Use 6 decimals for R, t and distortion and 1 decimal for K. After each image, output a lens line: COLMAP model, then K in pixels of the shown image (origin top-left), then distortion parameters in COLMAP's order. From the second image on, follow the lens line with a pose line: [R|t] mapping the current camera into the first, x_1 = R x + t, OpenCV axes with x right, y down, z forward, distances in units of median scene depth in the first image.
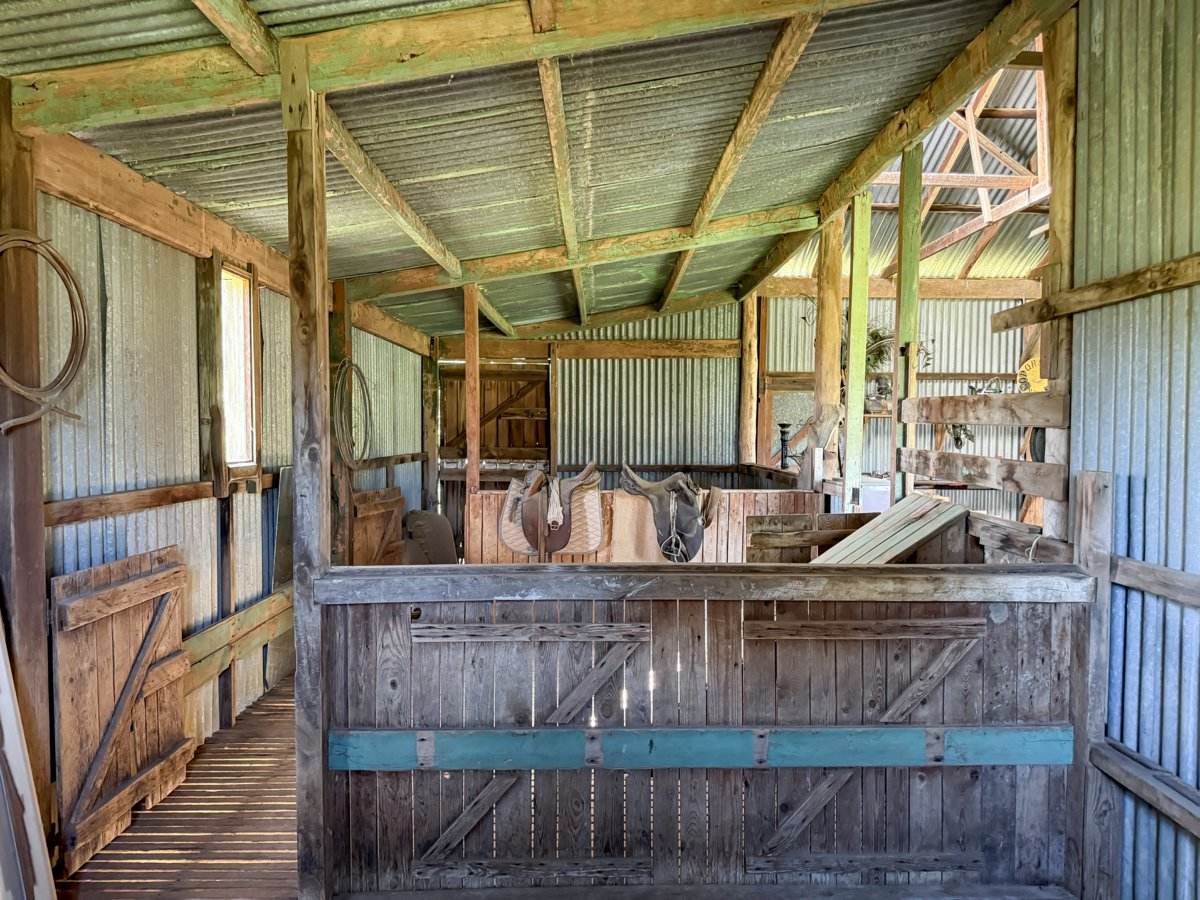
lens RADIAL K [[829.1, 0, 600.0], [0, 829.1, 450.0], [0, 0, 1]] dist [0.105057, -0.000042]
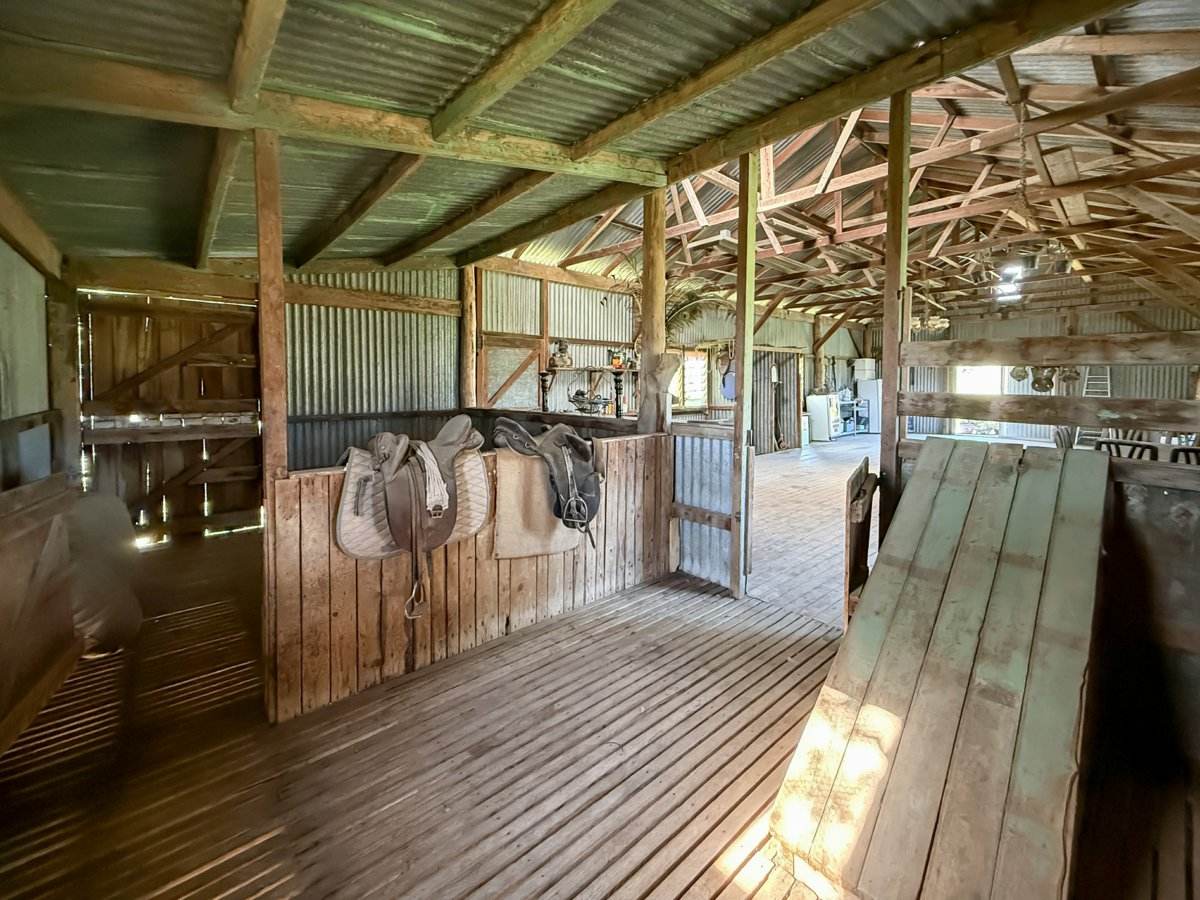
lens RADIAL K [[452.8, 0, 547.6], [0, 452.8, 396.8], [0, 0, 1]] dist [-0.001074, -0.000028]
pose [[0.750795, -0.023962, 0.660100, -0.157893], [0.019208, 0.999711, 0.014442, -0.006152], [-0.660255, 0.001836, 0.751039, 0.441009]]
